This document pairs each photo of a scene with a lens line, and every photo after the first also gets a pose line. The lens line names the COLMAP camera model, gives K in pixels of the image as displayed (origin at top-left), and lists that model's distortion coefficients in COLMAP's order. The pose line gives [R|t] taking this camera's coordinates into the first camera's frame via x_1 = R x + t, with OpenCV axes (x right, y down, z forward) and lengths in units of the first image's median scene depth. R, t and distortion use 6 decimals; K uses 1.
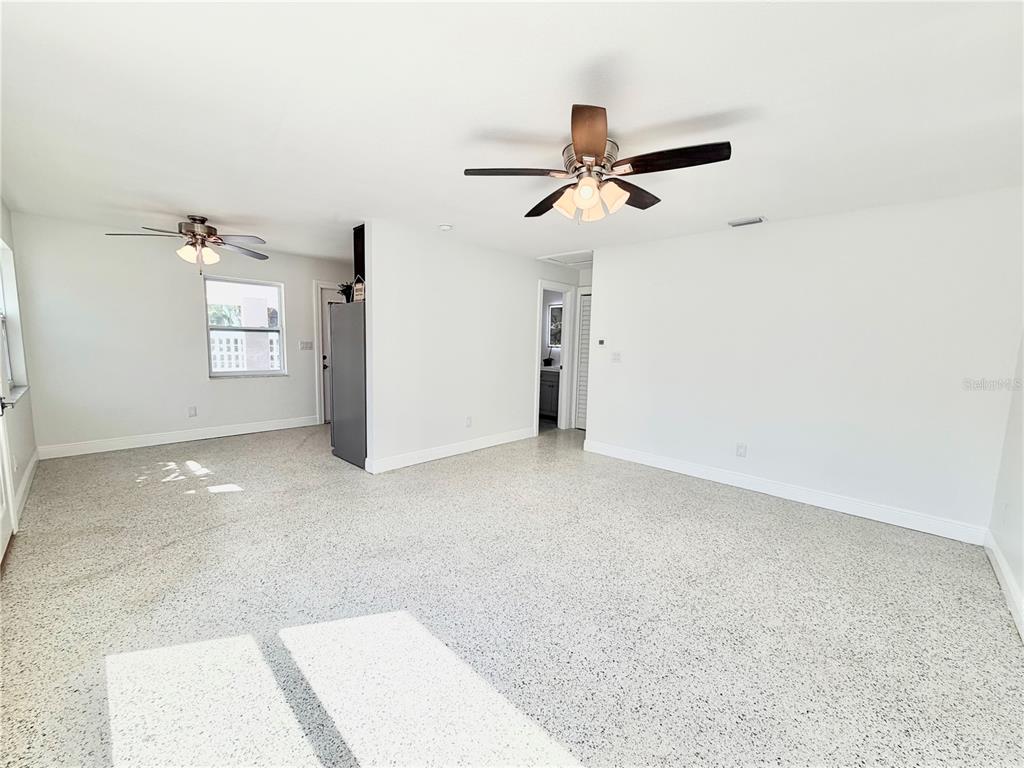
lens RADIAL K [[410.7, 0, 512.0], [0, 410.7, 383.9], [0, 0, 1]] dist [0.002696, 0.000145]
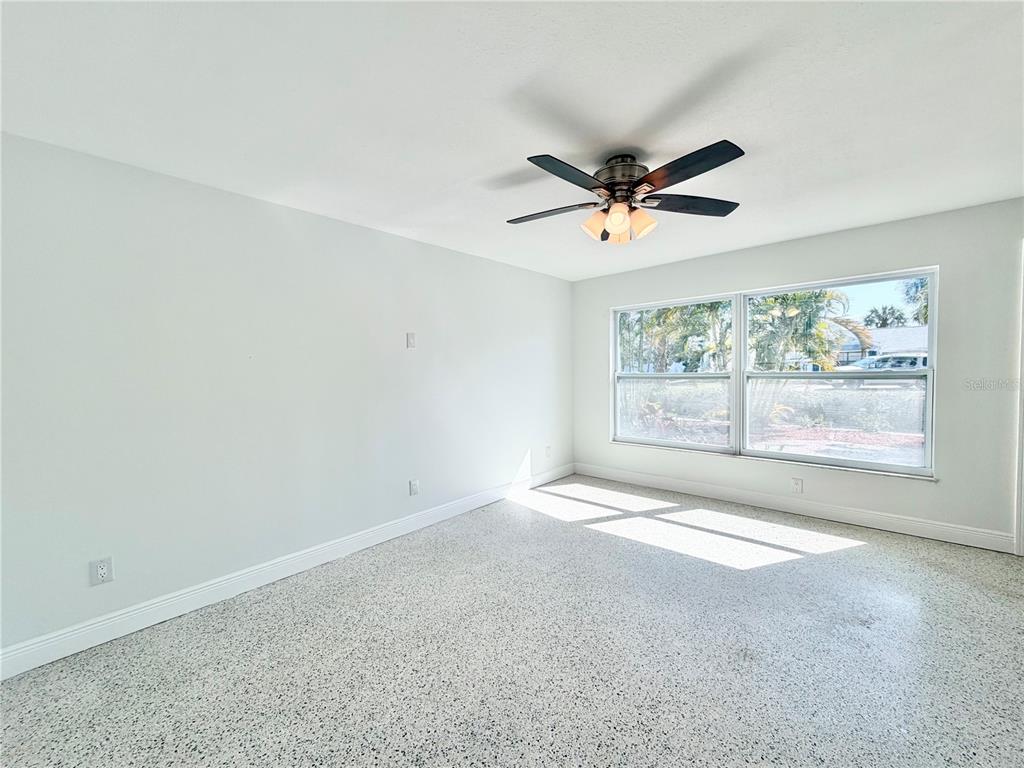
lens RADIAL K [[410.7, 0, 513.0], [0, 410.7, 389.3], [0, 0, 1]] dist [0.002696, 0.000145]
pose [[-0.999434, -0.005925, -0.033125, 0.468197], [-0.011037, 0.987637, 0.156371, -0.196631], [0.031789, 0.156648, -0.987143, 2.000150]]
